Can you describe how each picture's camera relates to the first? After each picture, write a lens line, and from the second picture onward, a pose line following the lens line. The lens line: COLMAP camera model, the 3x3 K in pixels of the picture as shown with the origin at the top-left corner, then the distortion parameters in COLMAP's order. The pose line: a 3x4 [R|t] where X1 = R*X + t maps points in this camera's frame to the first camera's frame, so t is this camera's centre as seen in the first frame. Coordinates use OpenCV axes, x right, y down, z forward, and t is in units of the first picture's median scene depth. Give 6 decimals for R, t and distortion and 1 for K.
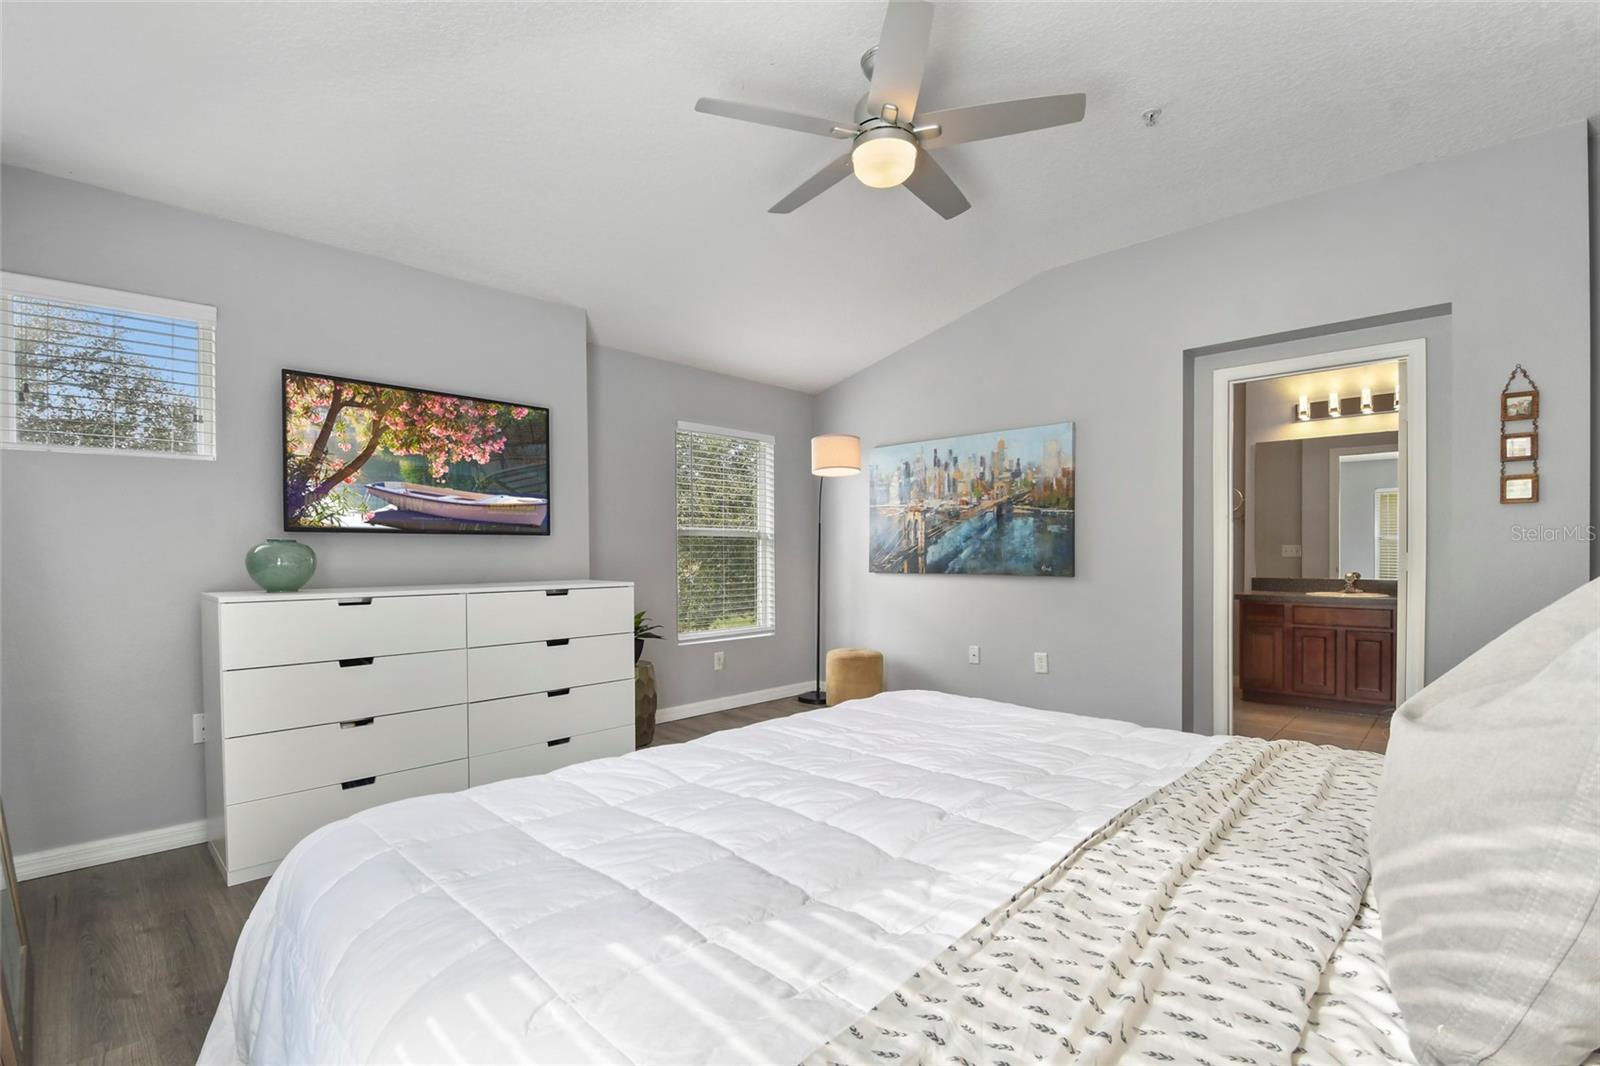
lens RADIAL K [[707.5, 0, 813.1], [0, 707.5, 558.9], [0, 0, 1]] dist [0.008880, -0.019980]
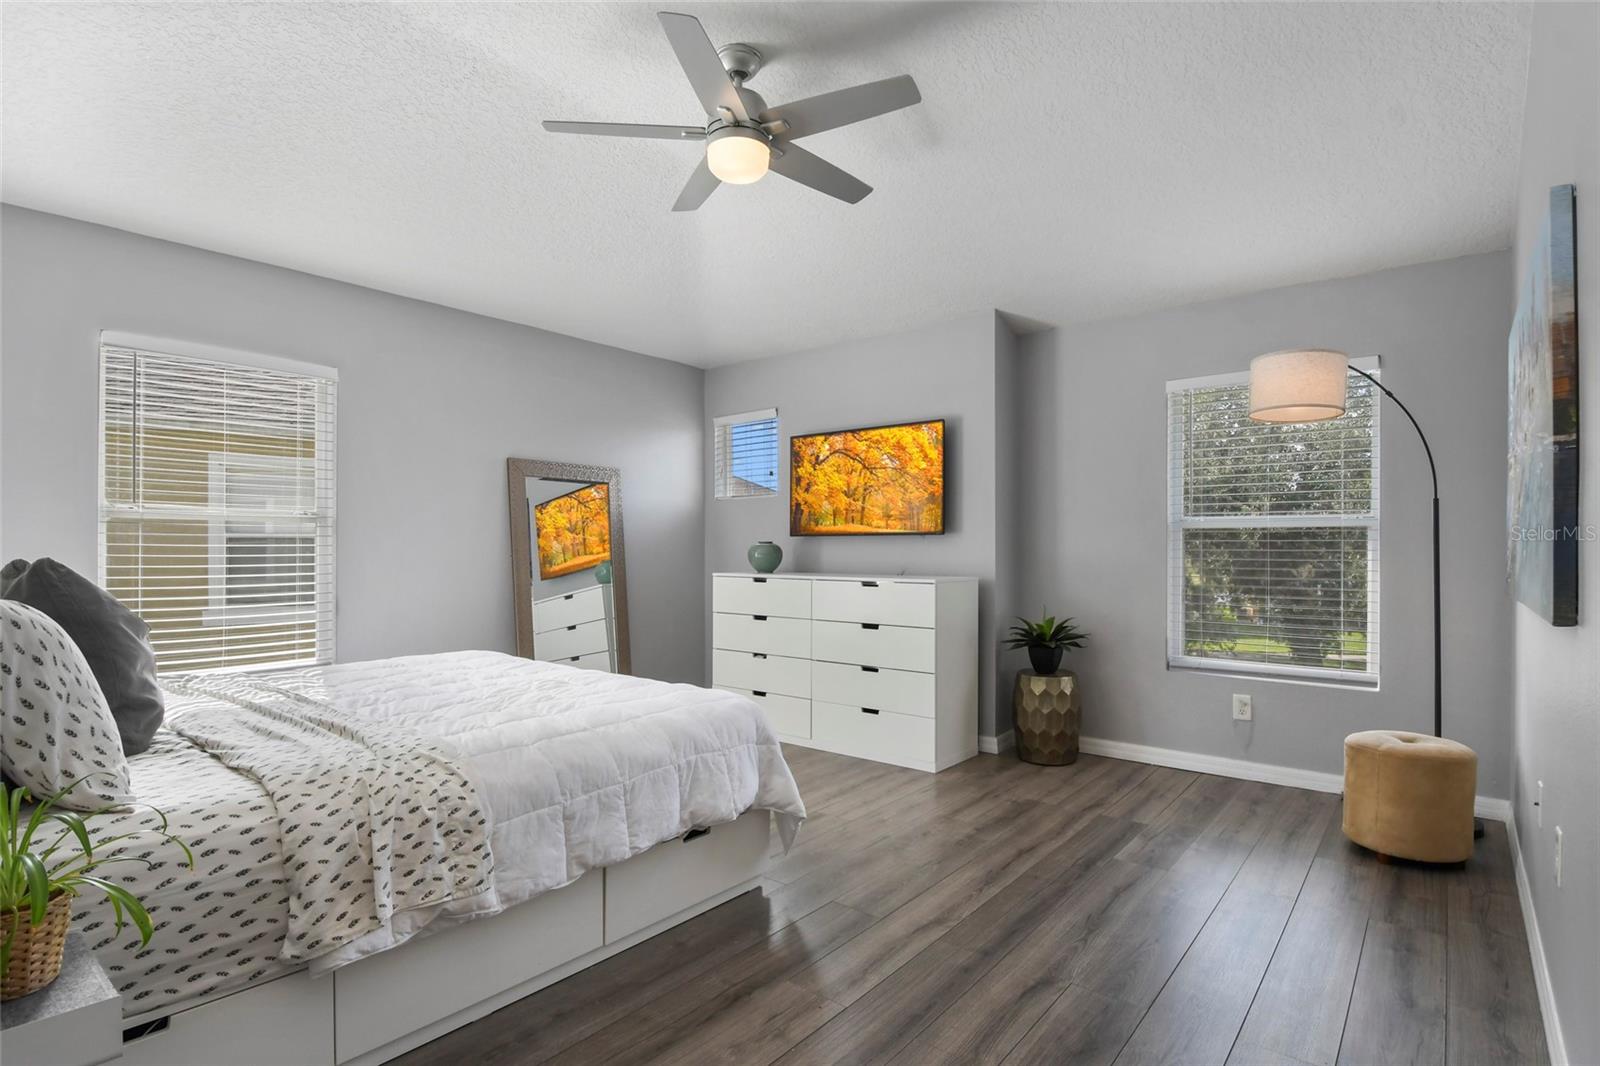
lens RADIAL K [[808.1, 0, 792.9], [0, 808.1, 551.8], [0, 0, 1]] dist [0.003781, -0.017504]
pose [[0.067117, 0.004618, -0.997734, 0.704758], [-0.010409, 0.999938, 0.003928, -0.007717], [0.997691, 0.010122, 0.067160, 0.559453]]
